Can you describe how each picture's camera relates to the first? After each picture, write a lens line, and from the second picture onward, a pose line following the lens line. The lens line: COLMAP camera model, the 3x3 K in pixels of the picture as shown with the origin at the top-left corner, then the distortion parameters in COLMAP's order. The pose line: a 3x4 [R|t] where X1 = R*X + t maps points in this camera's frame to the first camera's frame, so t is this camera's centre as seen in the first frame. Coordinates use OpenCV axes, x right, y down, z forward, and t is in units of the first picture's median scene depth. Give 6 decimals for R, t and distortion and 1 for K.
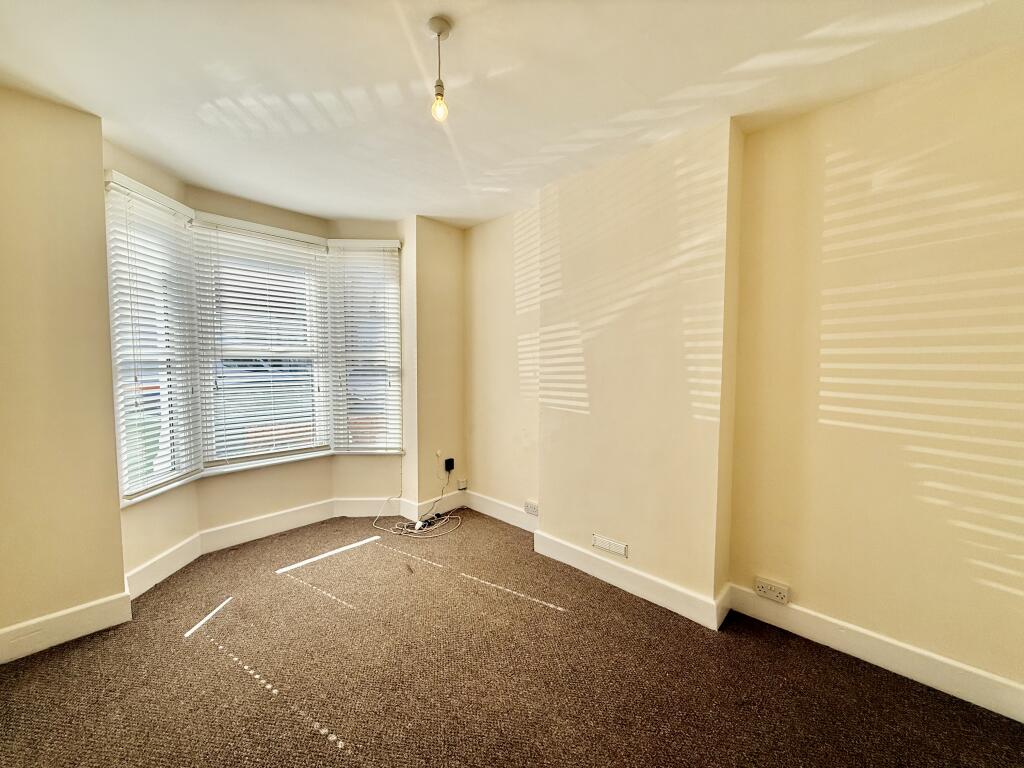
lens RADIAL K [[408.0, 0, 510.3], [0, 408.0, 384.0], [0, 0, 1]] dist [0.000146, -0.000111]
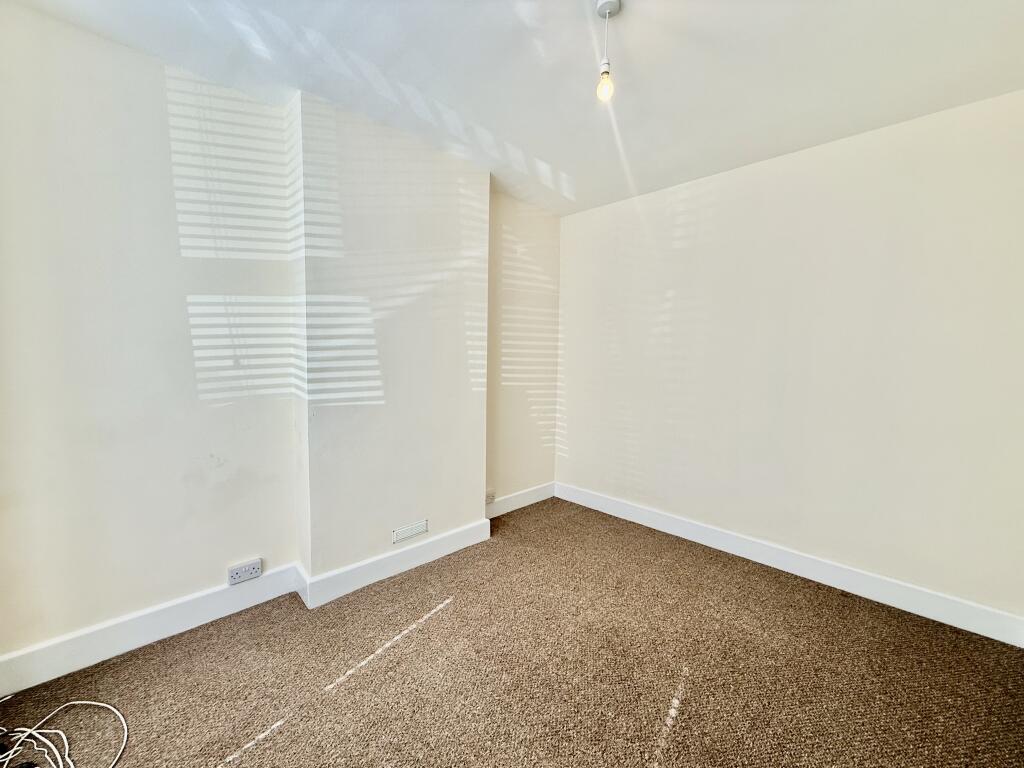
lens RADIAL K [[408.0, 0, 510.3], [0, 408.0, 384.0], [0, 0, 1]] dist [0.000146, -0.000111]
pose [[0.025102, -0.084423, 0.996114, -0.754120], [0.034585, 0.995905, 0.083534, -0.037672], [-0.999086, 0.032354, 0.027919, 0.759617]]
